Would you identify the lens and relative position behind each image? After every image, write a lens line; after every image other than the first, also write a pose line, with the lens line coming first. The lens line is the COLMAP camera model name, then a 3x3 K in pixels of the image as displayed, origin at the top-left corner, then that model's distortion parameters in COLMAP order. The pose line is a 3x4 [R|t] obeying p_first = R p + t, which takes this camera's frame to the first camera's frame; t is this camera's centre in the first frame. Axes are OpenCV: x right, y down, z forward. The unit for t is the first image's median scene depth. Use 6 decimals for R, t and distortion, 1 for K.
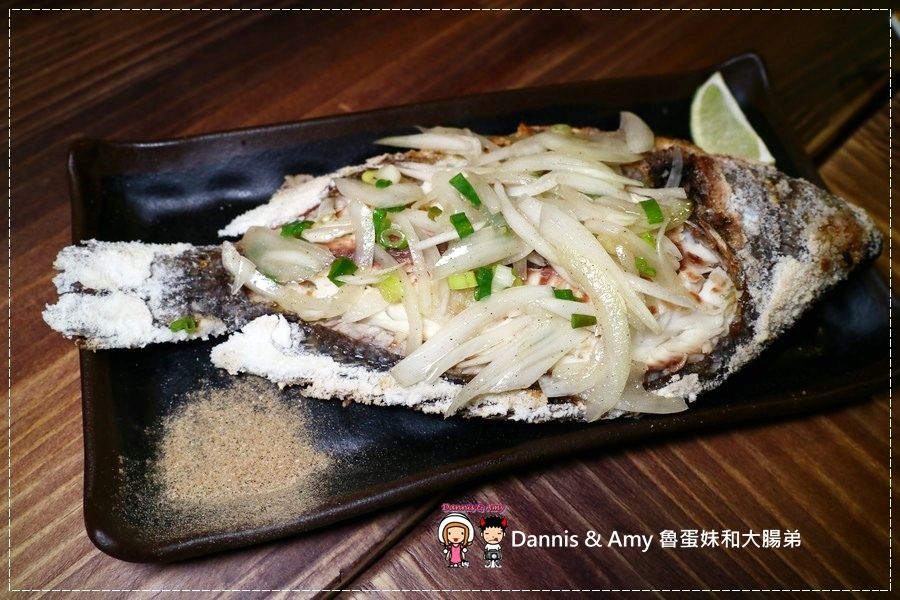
lens RADIAL K [[784.9, 0, 450.0], [0, 784.9, 300.1], [0, 0, 1]] dist [-0.006624, 0.000778]
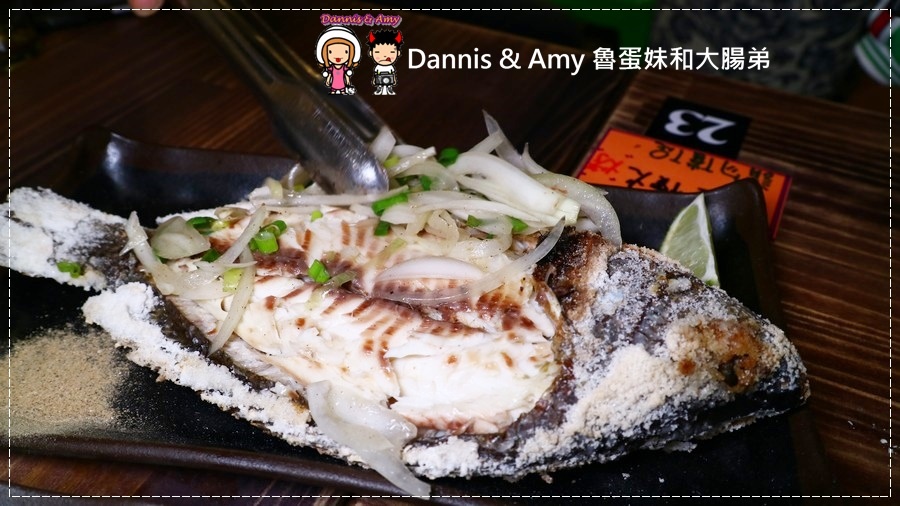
lens RADIAL K [[746.7, 0, 451.8], [0, 746.7, 251.4], [0, 0, 1]] dist [-0.004658, -0.000741]
pose [[0.889871, 0.169012, -0.423750, 0.589429], [-0.312774, 0.902206, -0.296978, 0.152432], [0.332117, 0.396810, 0.855710, 0.237652]]
